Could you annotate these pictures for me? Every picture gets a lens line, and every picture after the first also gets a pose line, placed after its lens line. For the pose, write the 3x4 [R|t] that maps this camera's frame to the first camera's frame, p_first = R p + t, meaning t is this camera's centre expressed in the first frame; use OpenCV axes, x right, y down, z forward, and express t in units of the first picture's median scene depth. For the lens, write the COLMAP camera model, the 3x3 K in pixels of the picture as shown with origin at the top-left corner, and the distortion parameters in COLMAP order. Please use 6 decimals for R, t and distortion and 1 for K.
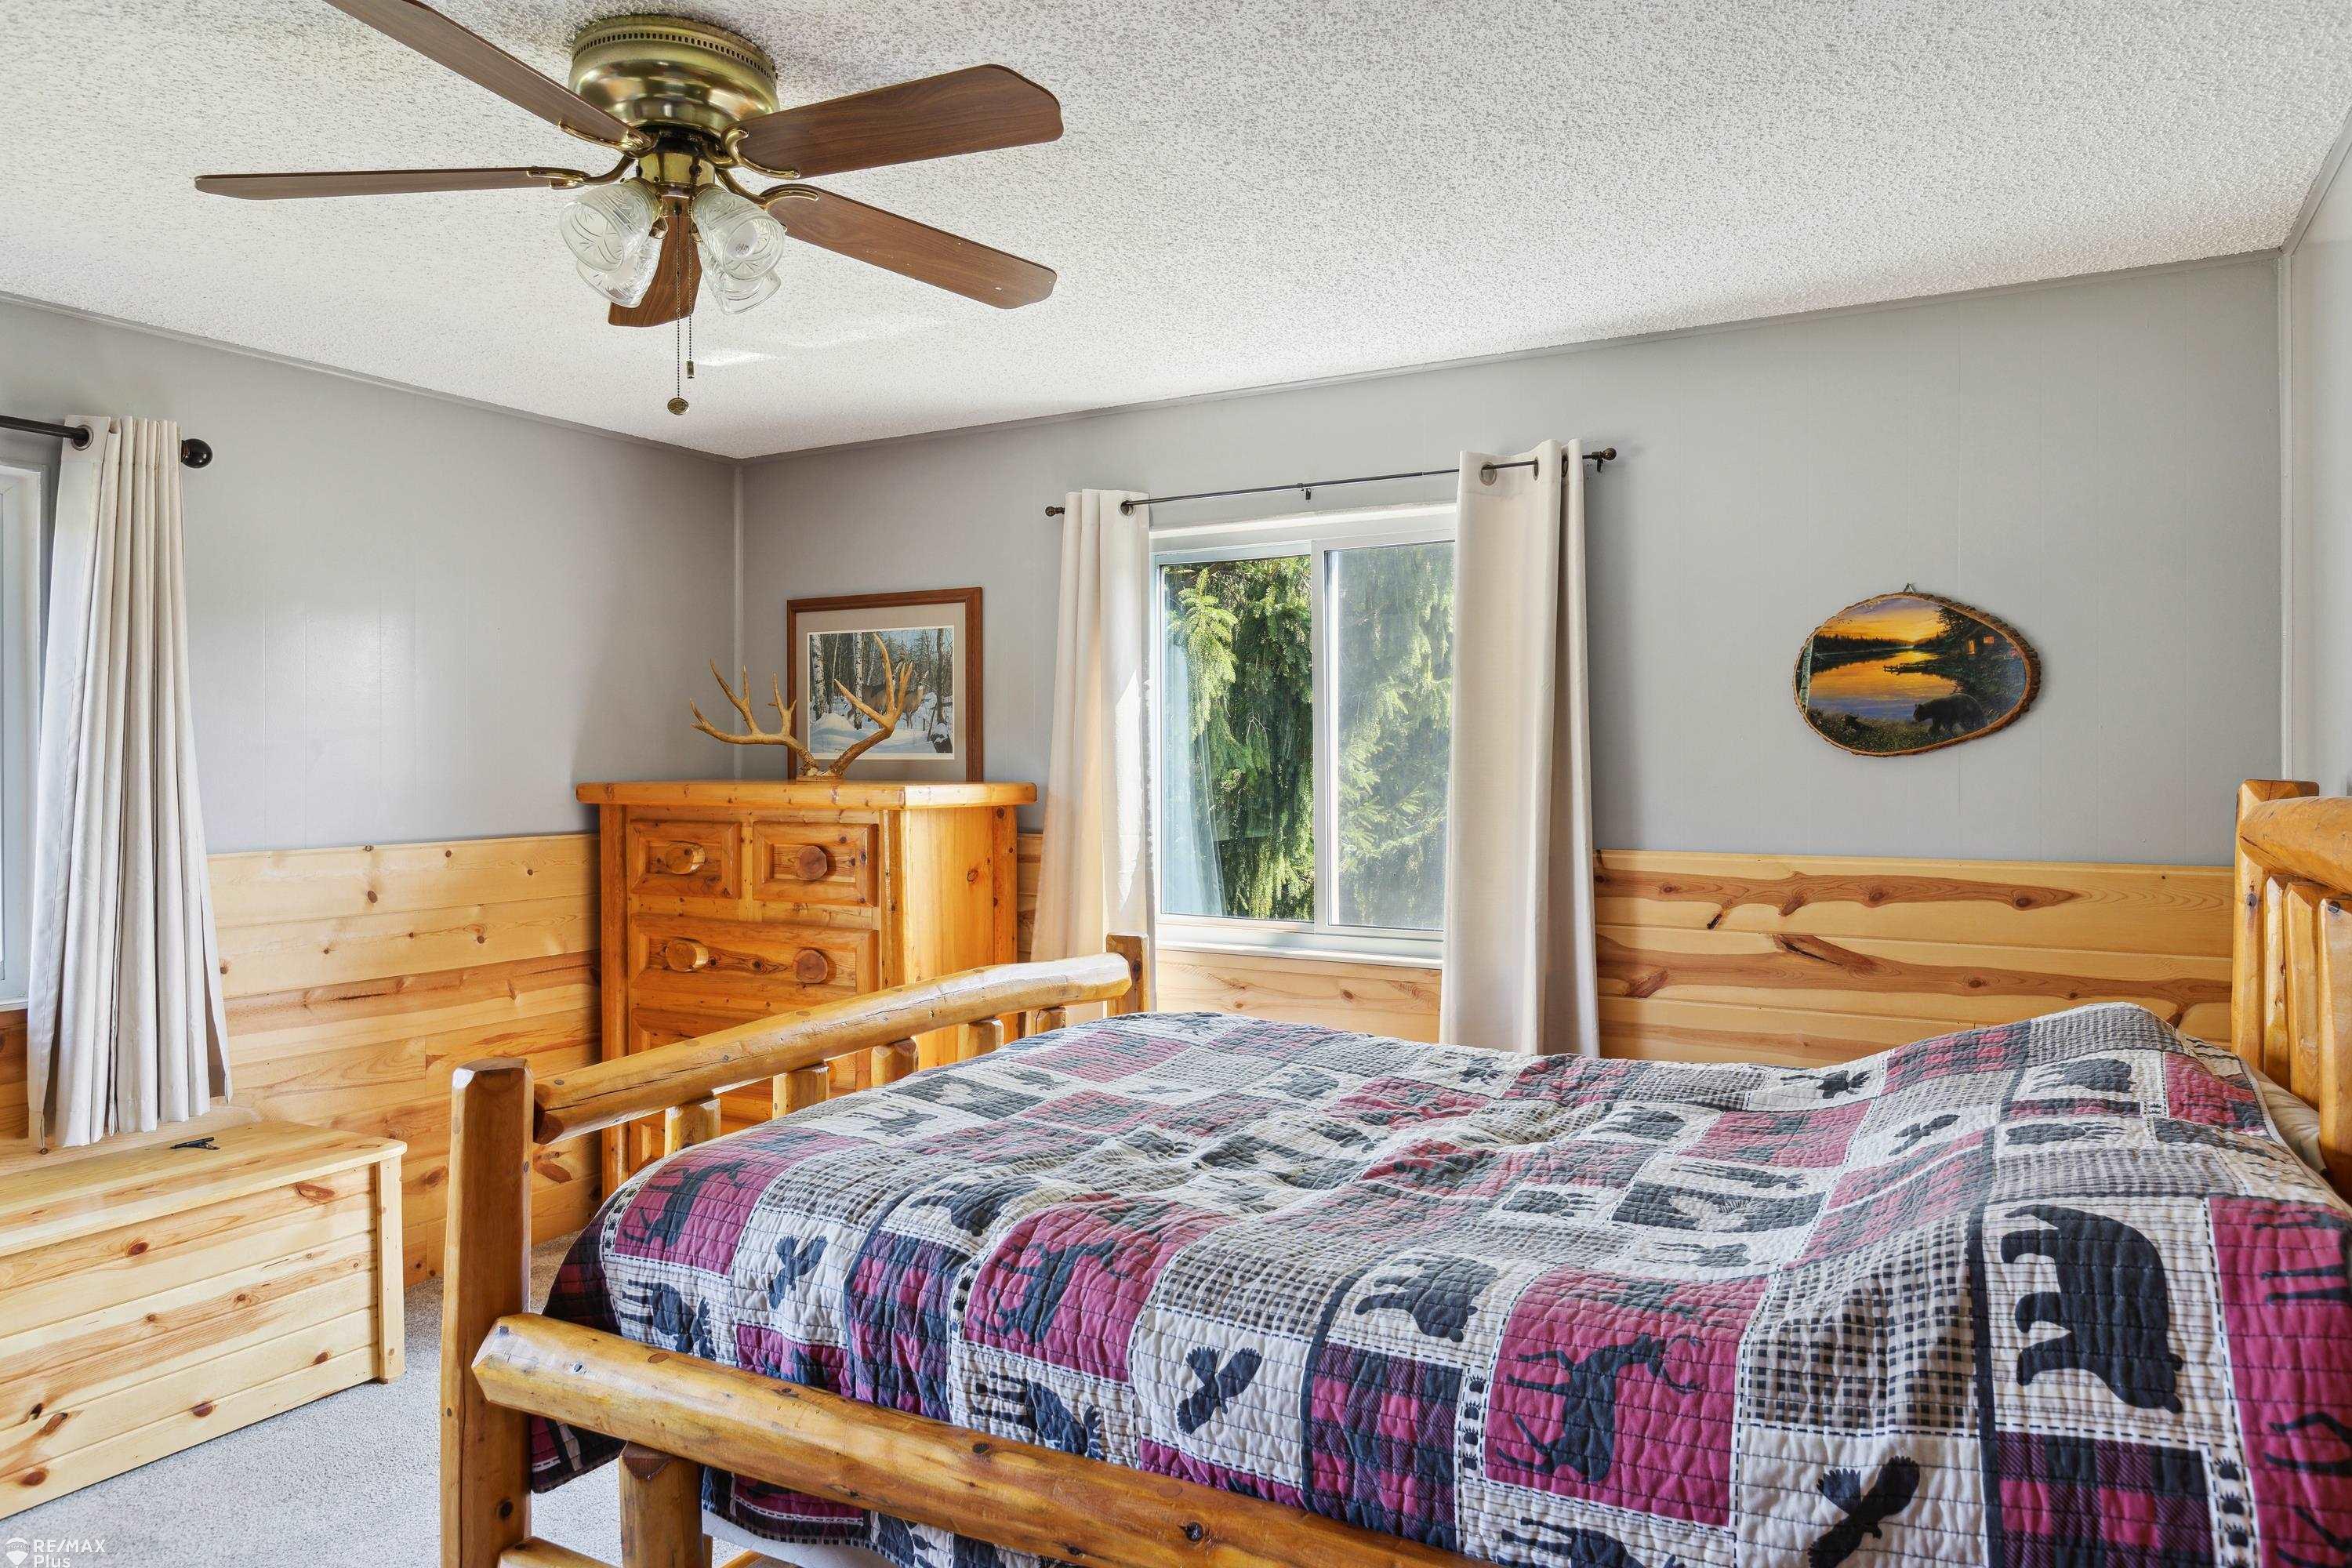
lens RADIAL K [[1480.6, 0, 1170.9], [0, 1480.6, 770.7], [0, 0, 1]] dist [0.007174, 0.001486]
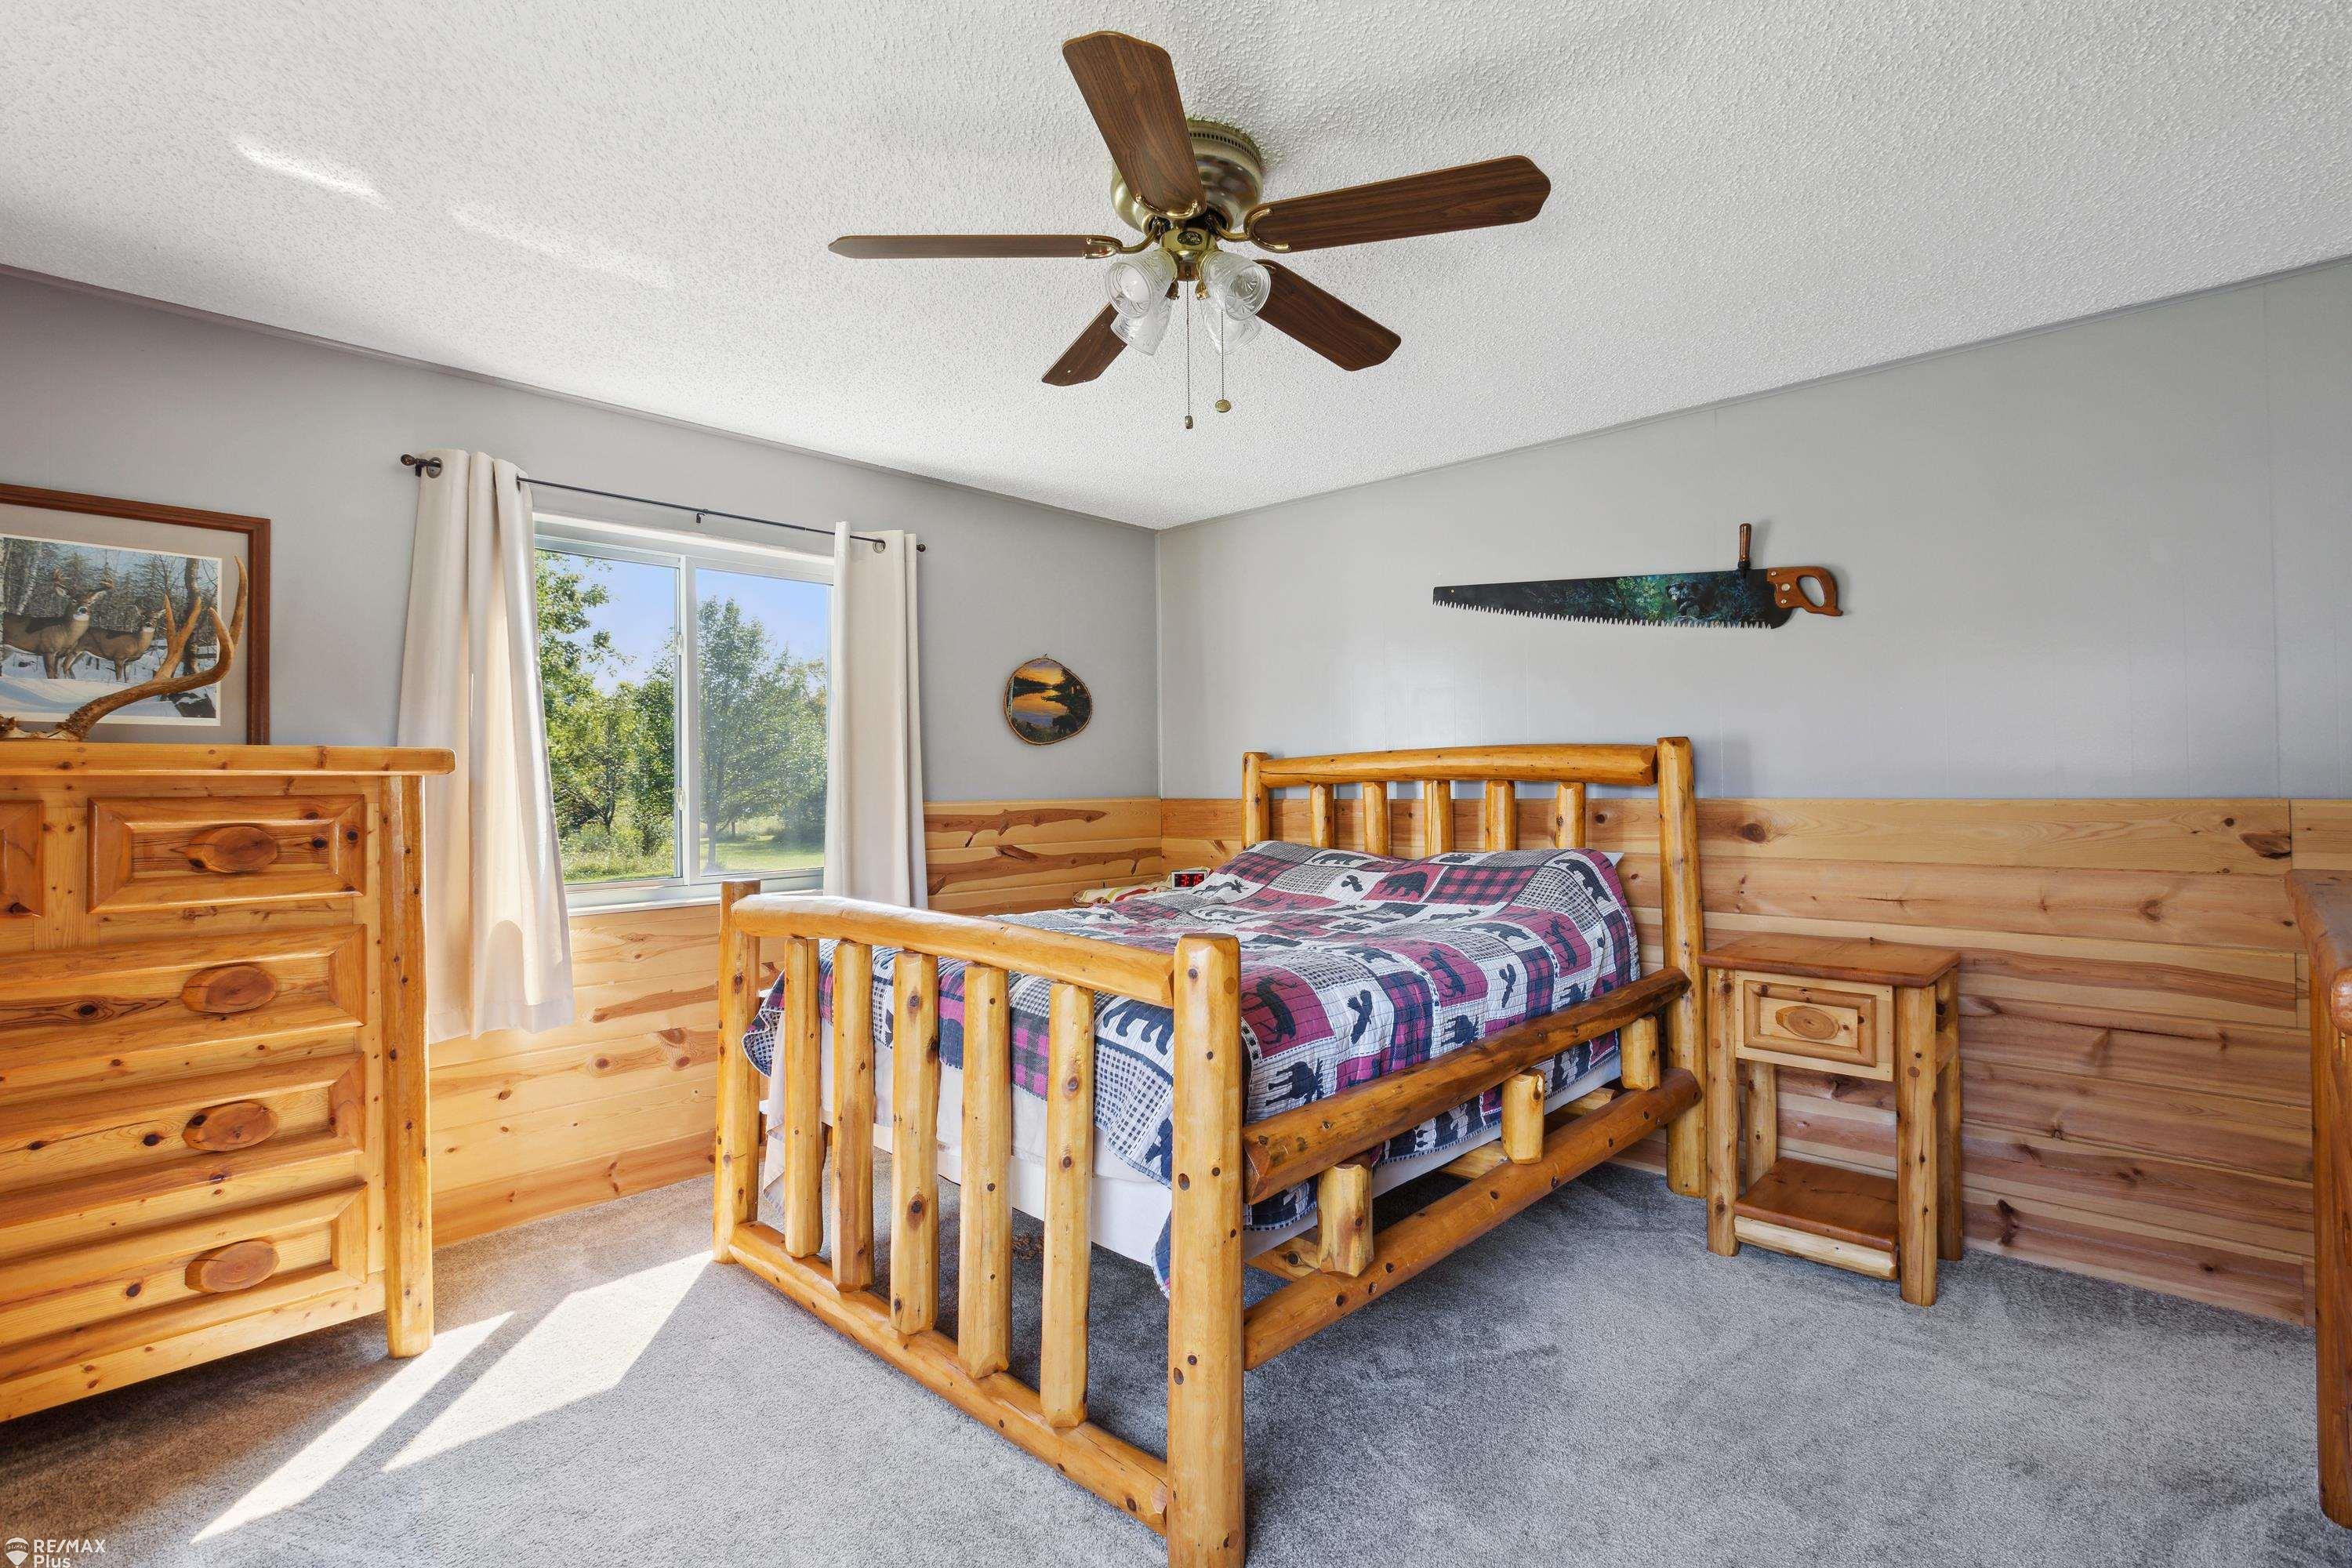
lens RADIAL K [[1091.6, 0, 1168.4], [0, 1091.6, 770.3], [0, 0, 1]] dist [-0.006374, -0.000349]
pose [[0.252974, 0.012962, 0.967386, -0.797371], [0.018420, 0.999664, -0.018211, 0.049721], [-0.967298, 0.022426, 0.252650, 0.492962]]
